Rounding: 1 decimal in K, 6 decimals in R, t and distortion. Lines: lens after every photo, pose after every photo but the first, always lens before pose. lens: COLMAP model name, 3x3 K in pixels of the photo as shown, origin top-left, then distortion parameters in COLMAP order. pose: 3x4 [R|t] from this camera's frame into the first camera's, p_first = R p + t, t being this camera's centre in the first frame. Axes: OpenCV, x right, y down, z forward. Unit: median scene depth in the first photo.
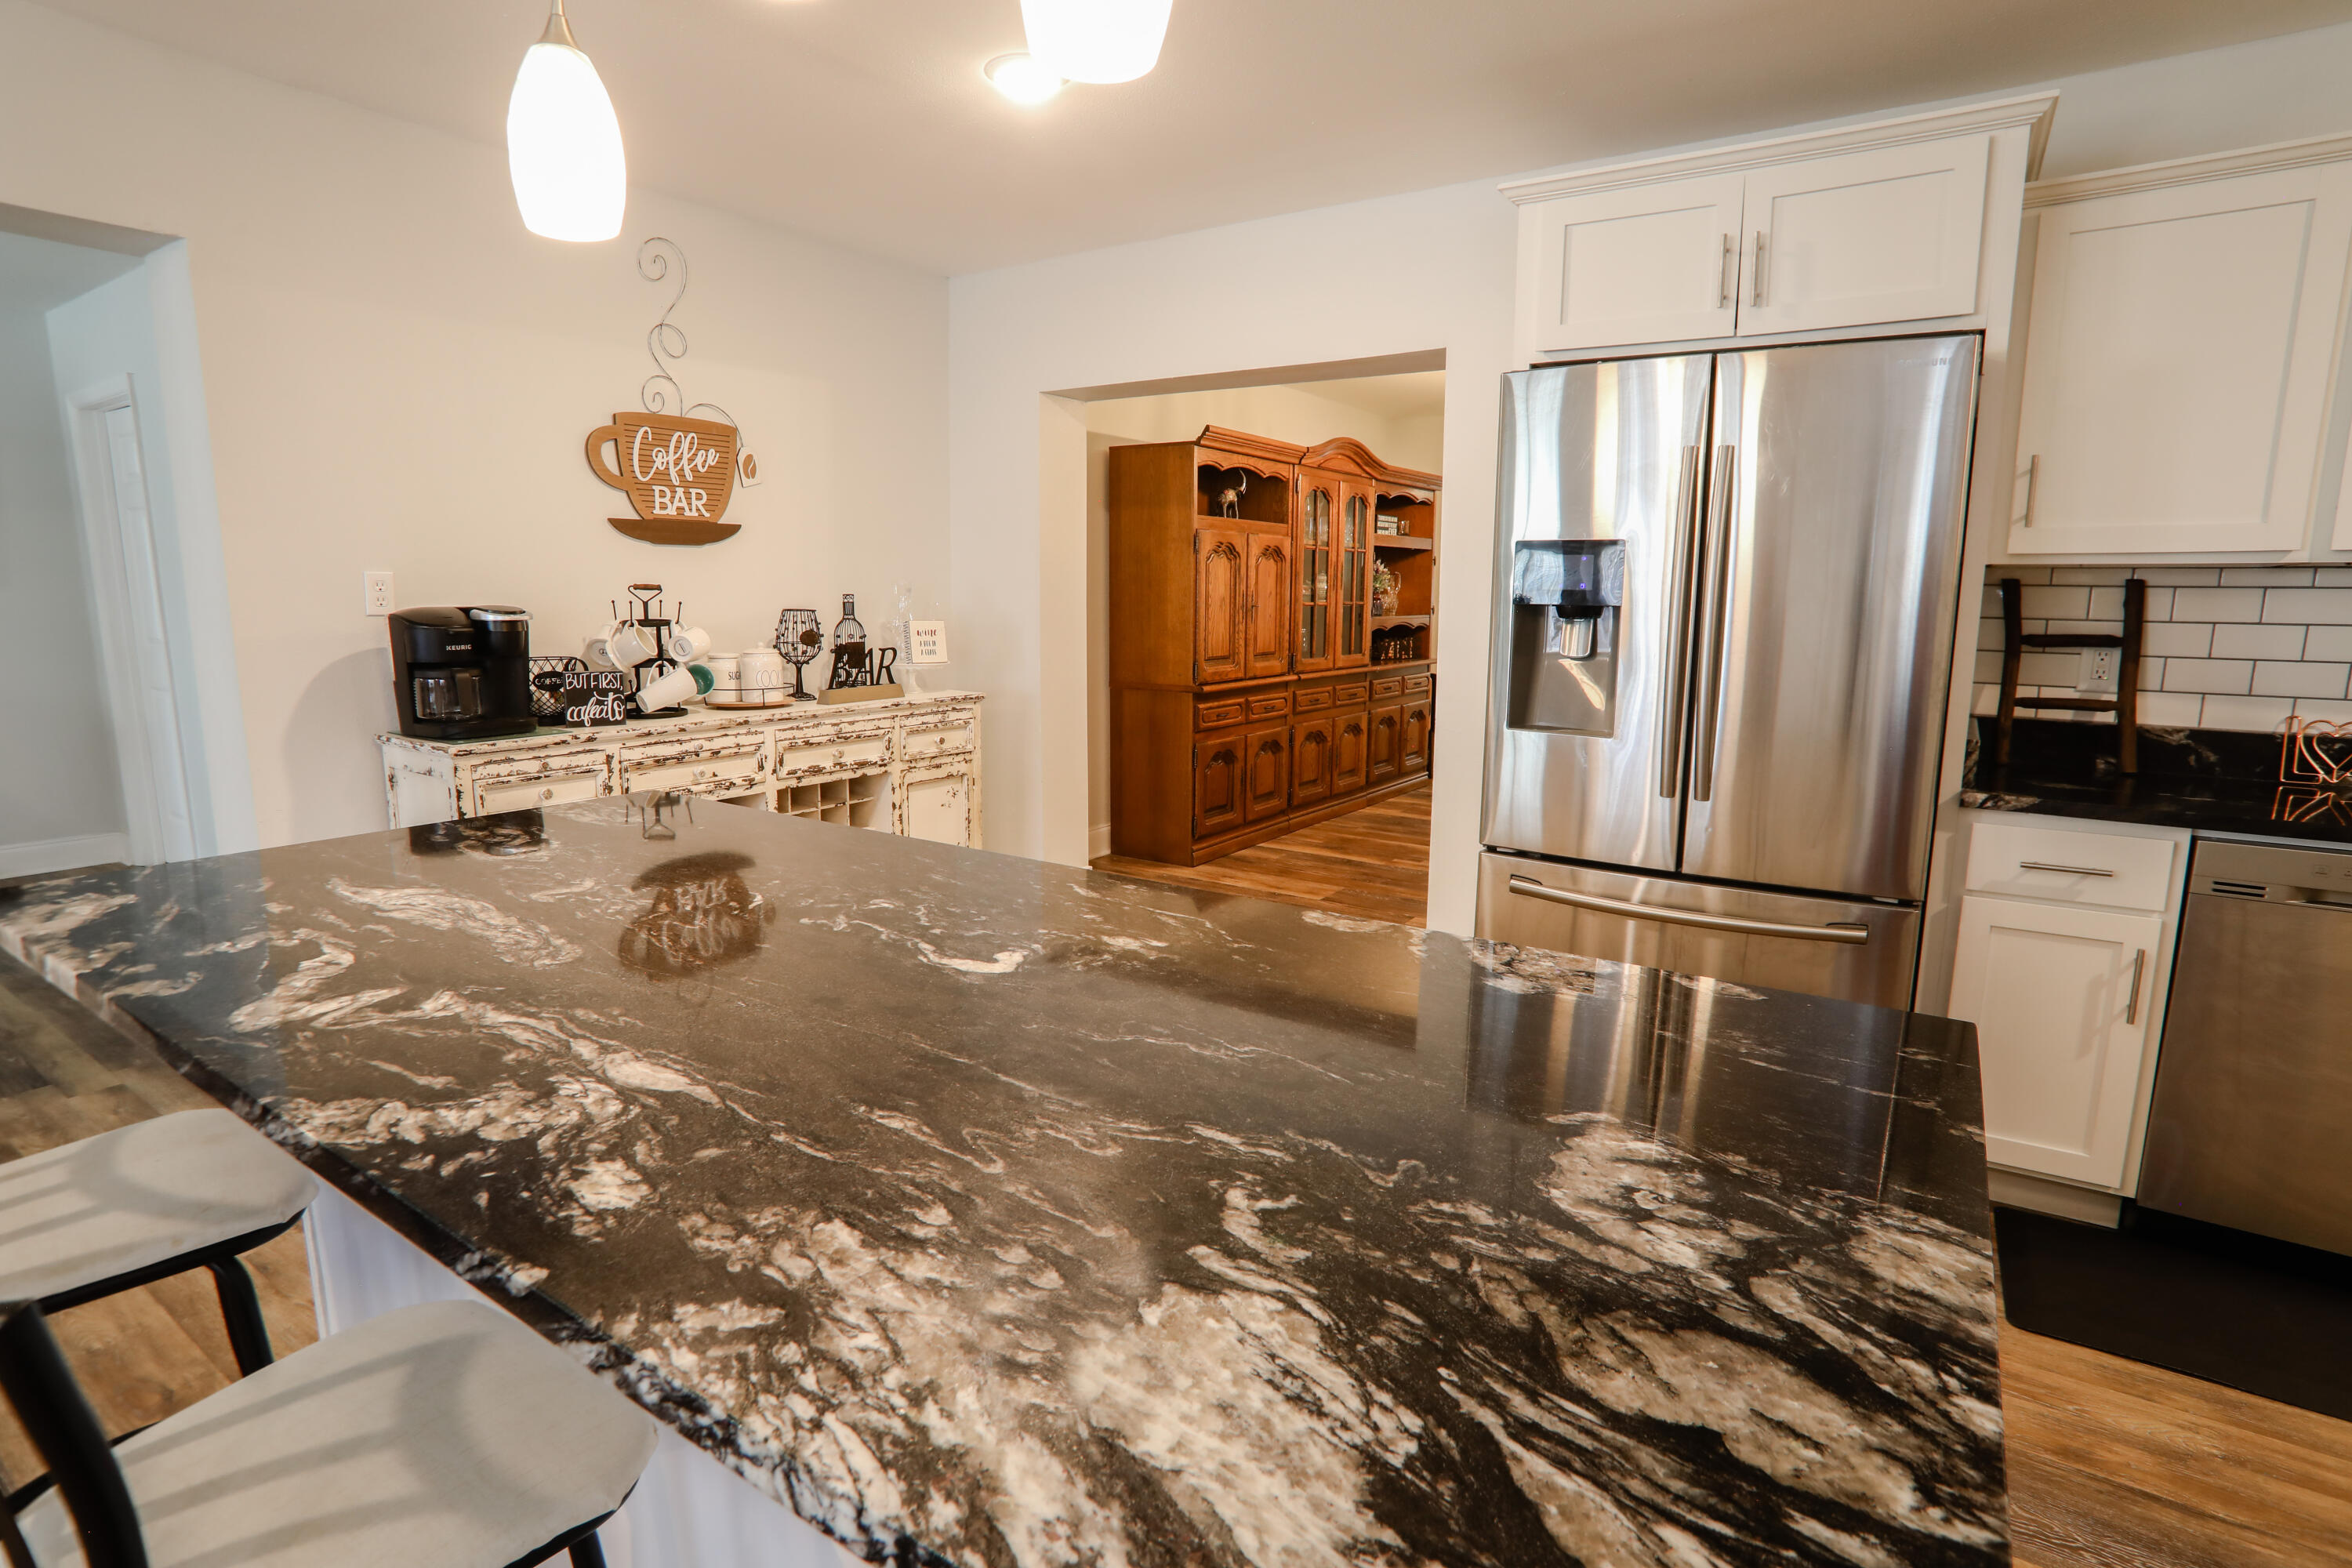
lens RADIAL K [[1144.8, 0, 1195.7], [0, 1144.8, 789.9], [0, 0, 1]] dist [-0.064155, 0.022472]
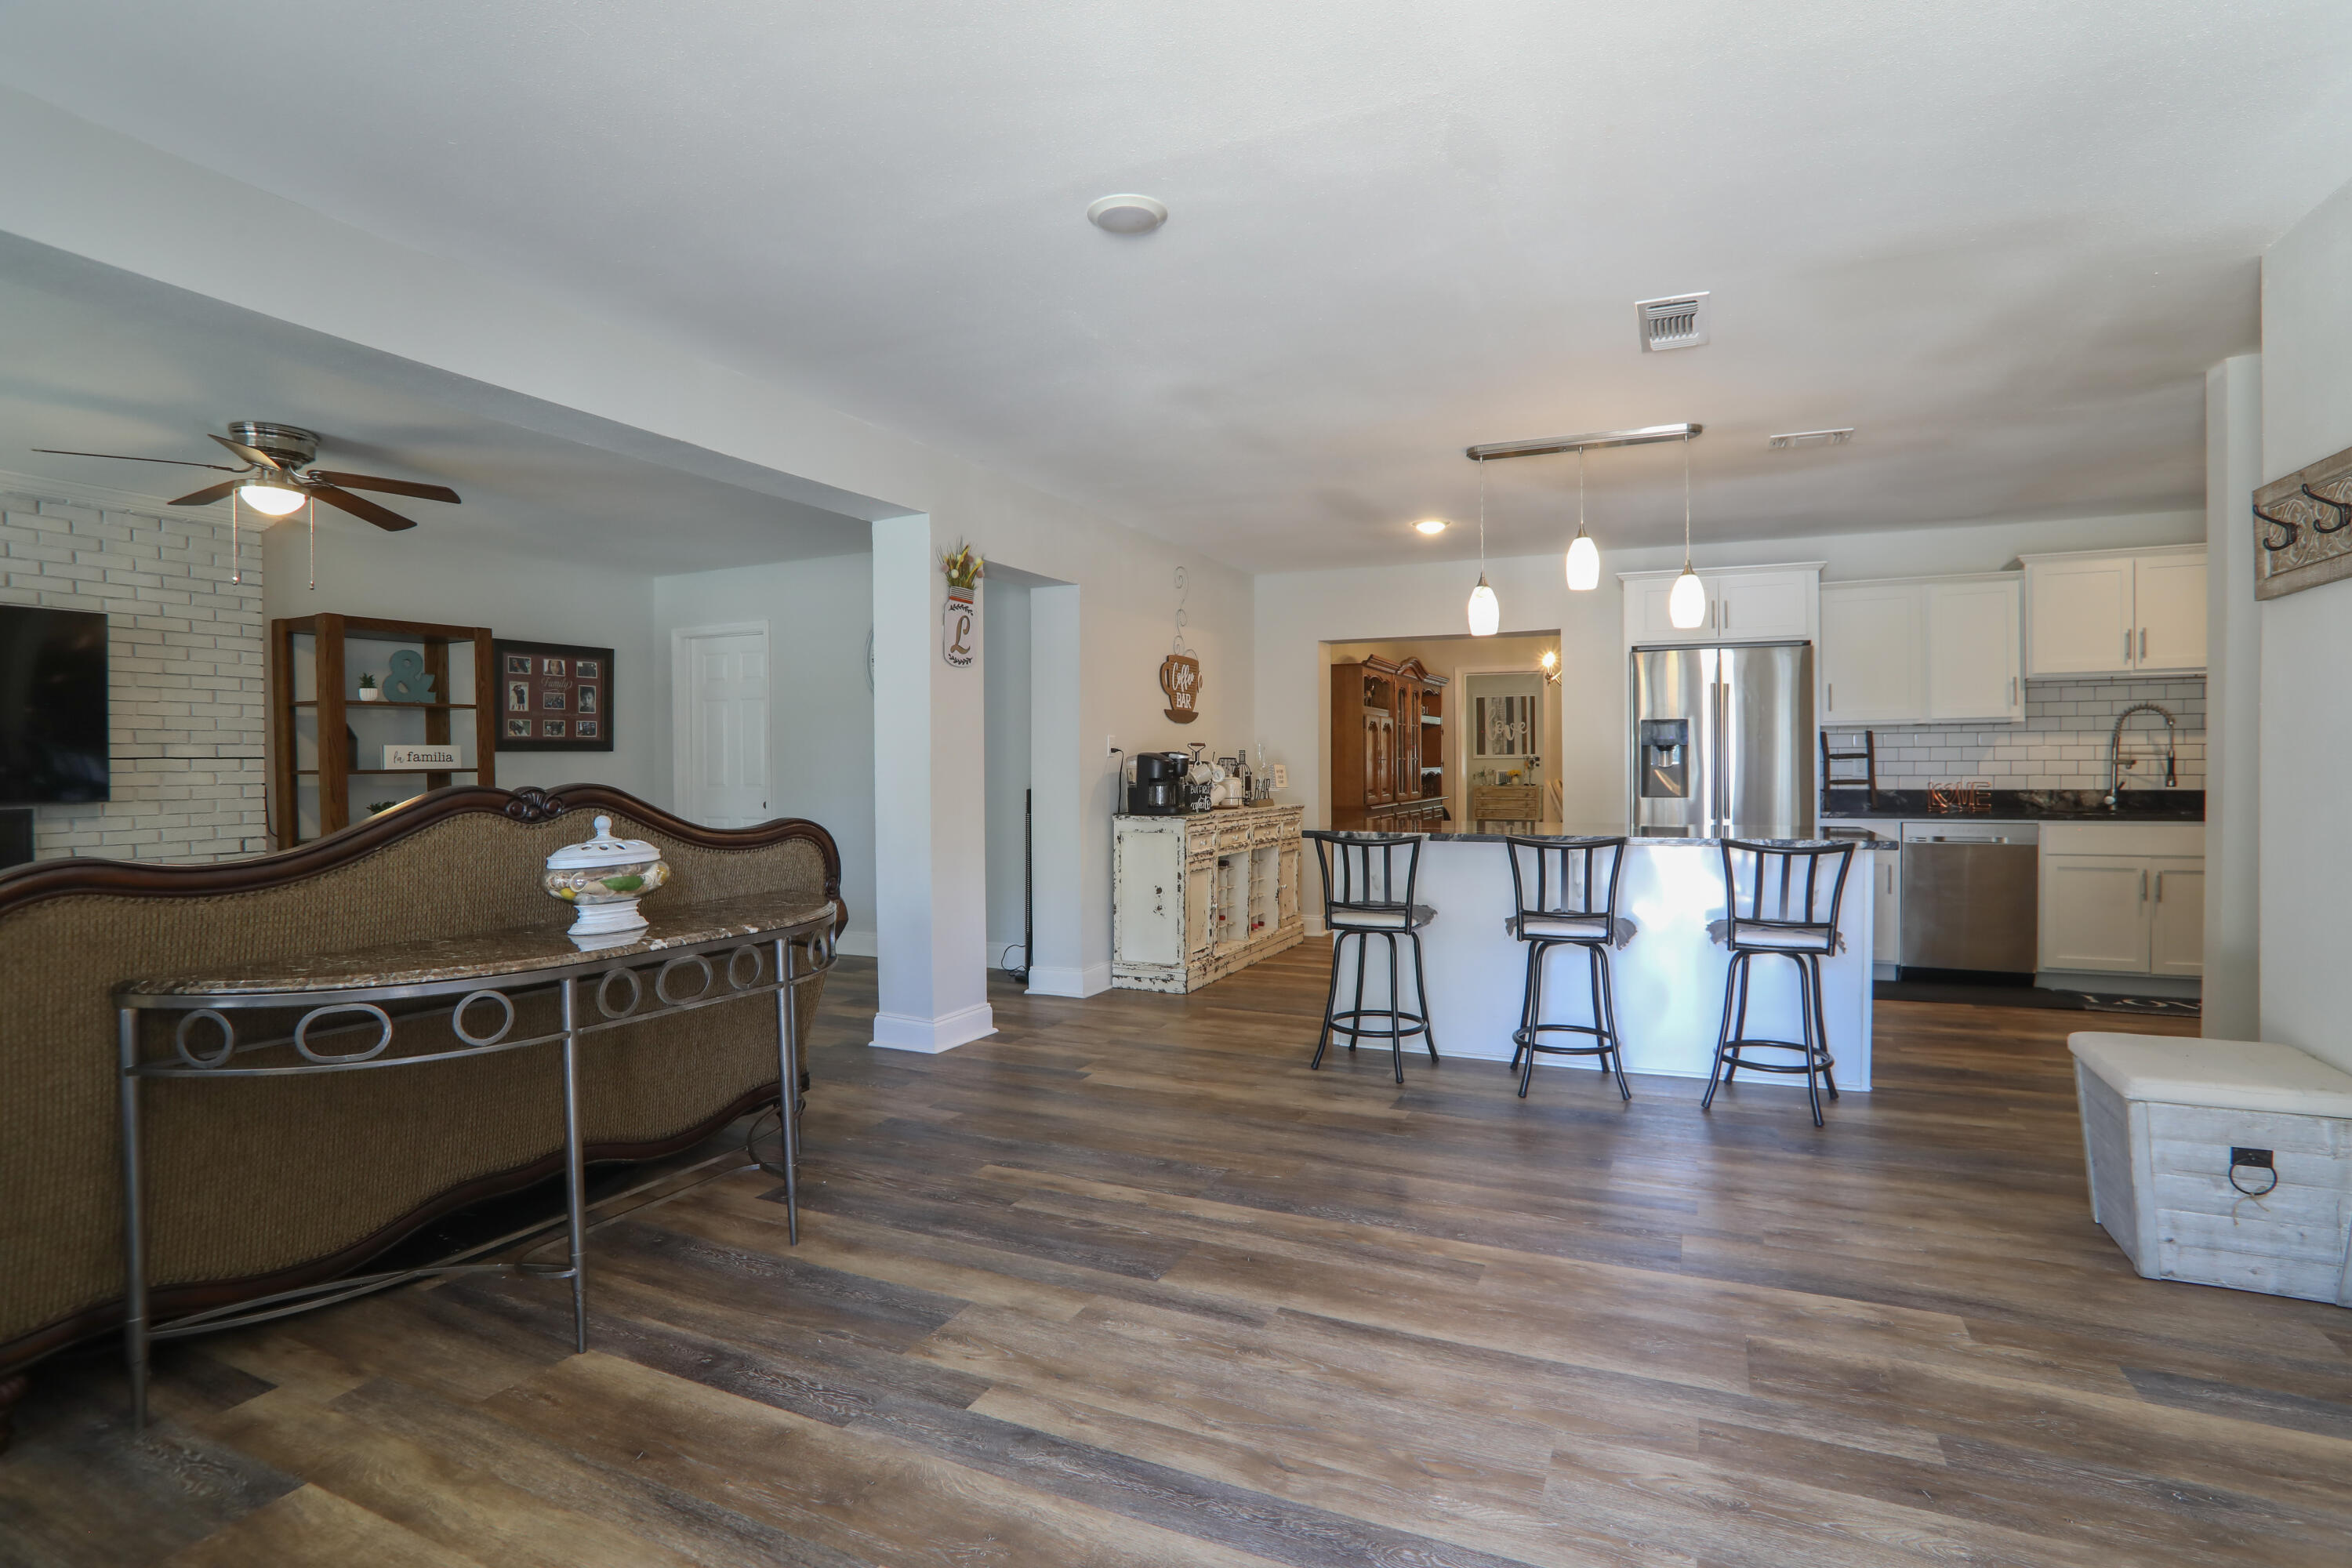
lens RADIAL K [[1144.8, 0, 1200.5], [0, 1144.8, 789.8], [0, 0, 1]] dist [-0.064155, 0.022472]
pose [[0.986692, -0.017575, 0.161645, -1.123004], [0.041887, 0.988062, -0.148251, 0.269354], [-0.157110, 0.153049, 0.975650, -1.299413]]
